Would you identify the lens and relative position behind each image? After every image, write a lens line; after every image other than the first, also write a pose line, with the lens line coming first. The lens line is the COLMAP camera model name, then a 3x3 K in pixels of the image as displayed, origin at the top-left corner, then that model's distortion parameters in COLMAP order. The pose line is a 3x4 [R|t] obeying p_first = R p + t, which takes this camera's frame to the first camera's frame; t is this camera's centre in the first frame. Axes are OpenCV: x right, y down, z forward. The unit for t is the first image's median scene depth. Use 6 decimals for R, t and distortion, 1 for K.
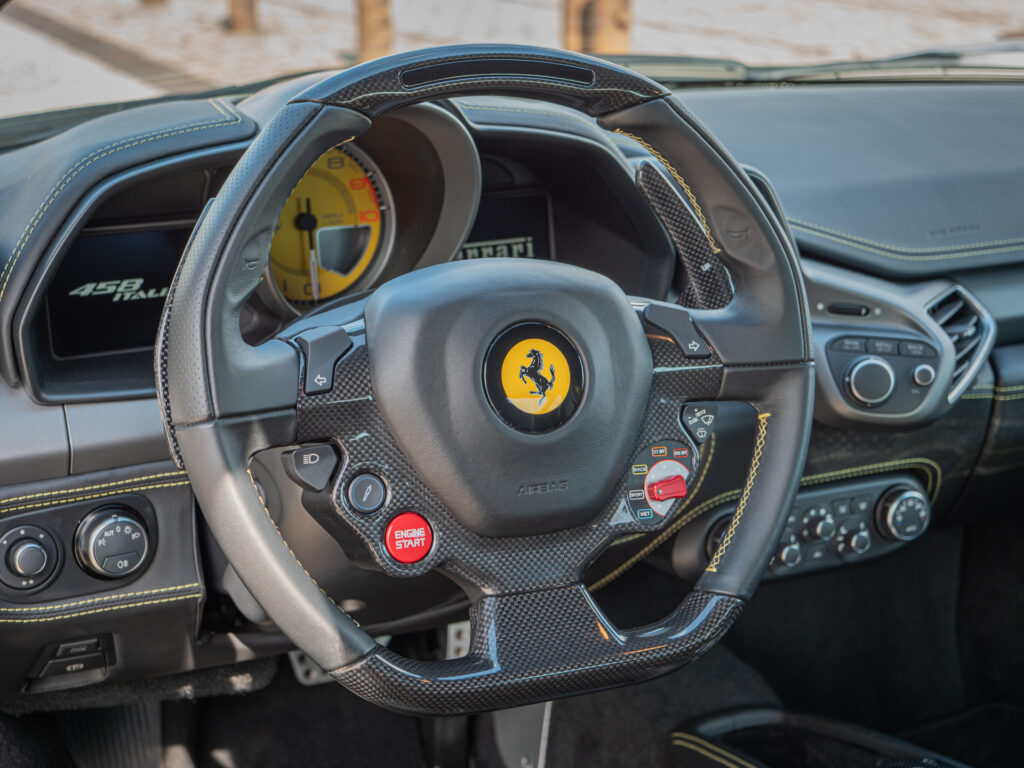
lens RADIAL K [[1724.4, 0, 513.5], [0, 1724.4, 388.3], [0, 0, 1]] dist [-0.040598, 0.000000]
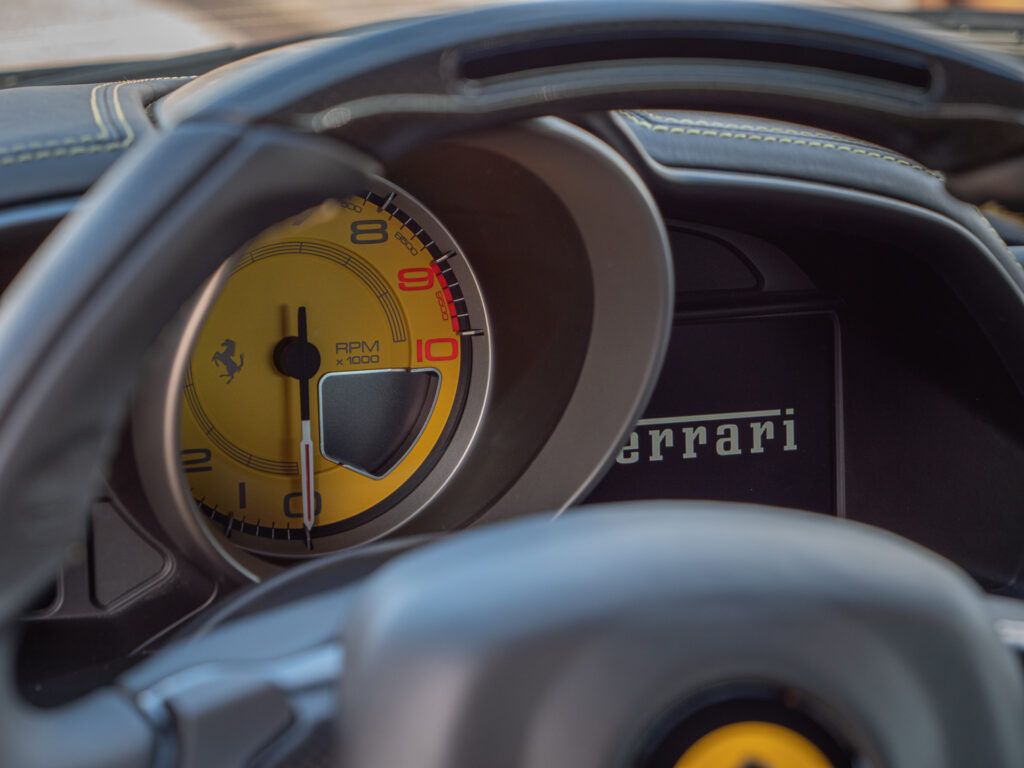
lens RADIAL K [[2817.8, 0, 510.3], [0, 2817.8, 384.6], [0, 0, 1]] dist [-0.032777, 0.000000]
pose [[0.992694, 0.050931, -0.109379, 0.017935], [-0.056517, 0.997219, -0.048583, -0.056131], [0.106601, 0.054410, 0.992812, 0.263178]]
